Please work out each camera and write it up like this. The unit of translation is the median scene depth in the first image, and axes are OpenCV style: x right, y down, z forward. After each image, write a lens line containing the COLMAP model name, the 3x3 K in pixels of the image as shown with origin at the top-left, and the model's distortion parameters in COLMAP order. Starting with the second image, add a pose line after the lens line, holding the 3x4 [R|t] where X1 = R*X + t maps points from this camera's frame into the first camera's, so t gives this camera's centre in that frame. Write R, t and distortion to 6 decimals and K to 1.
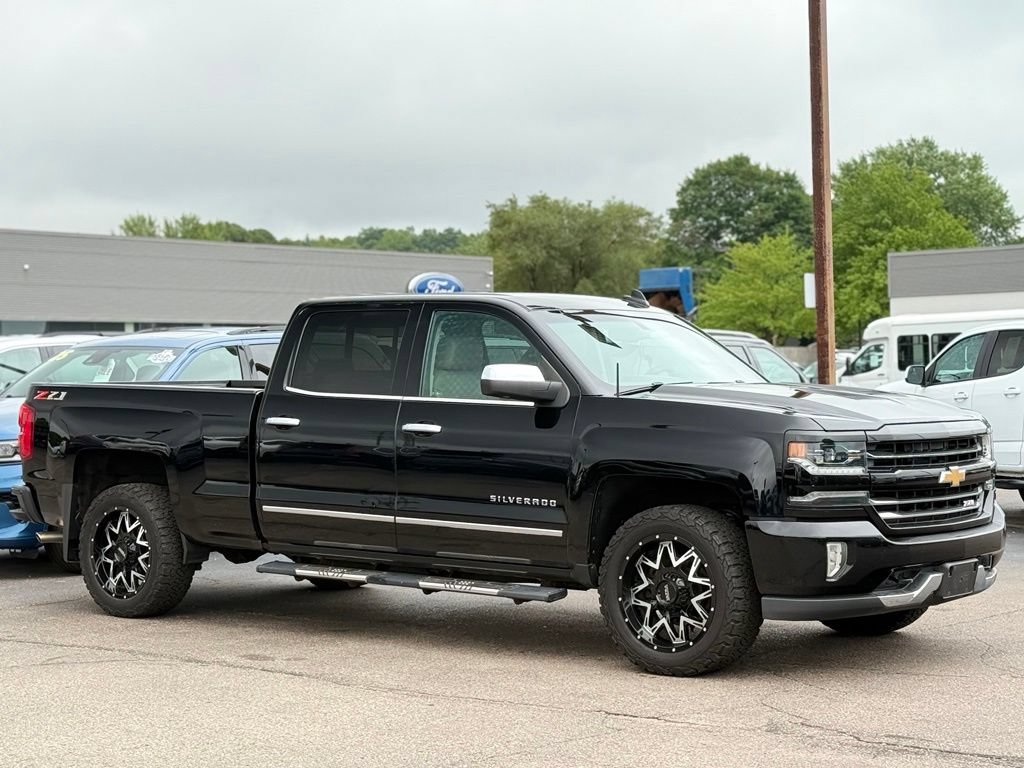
lens RADIAL K [[1887.6, 0, 494.0], [0, 1887.6, 374.4], [0, 0, 1]] dist [0.119811, 0.000000]
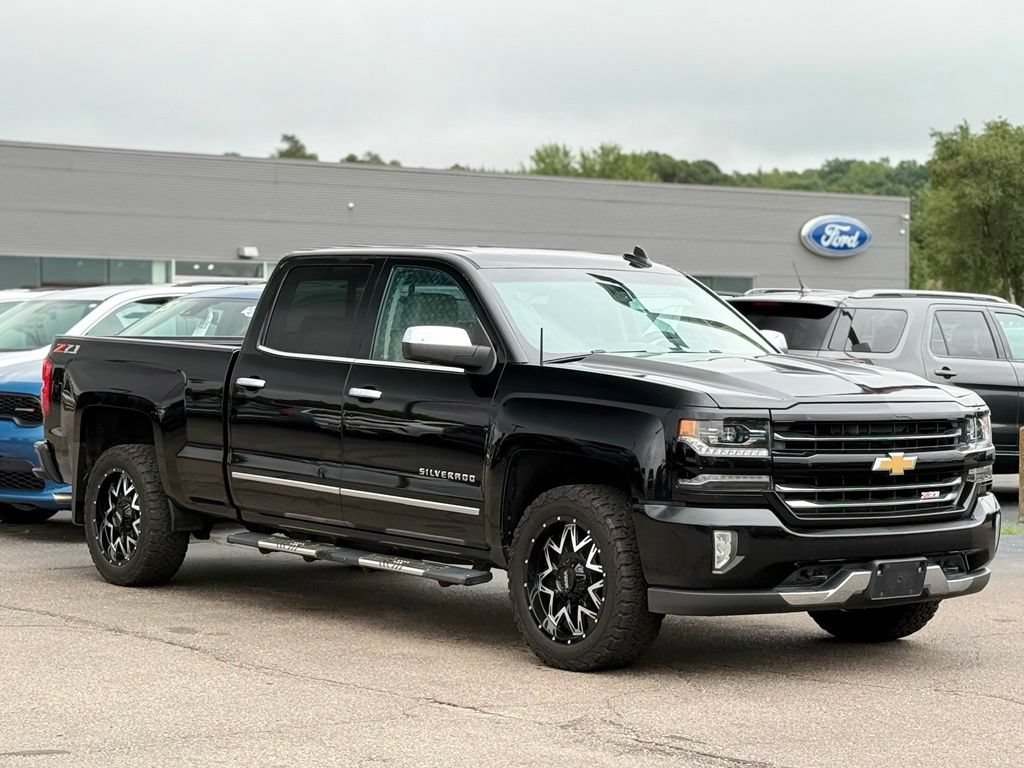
lens RADIAL K [[2243.4, 0, 513.0], [0, 2243.4, 381.5], [0, 0, 1]] dist [0.139941, 0.000000]
pose [[0.977379, 0.027327, -0.209724, 0.271813], [-0.022807, 0.999453, 0.023943, -0.005626], [0.210264, -0.018618, 0.977467, -0.063023]]
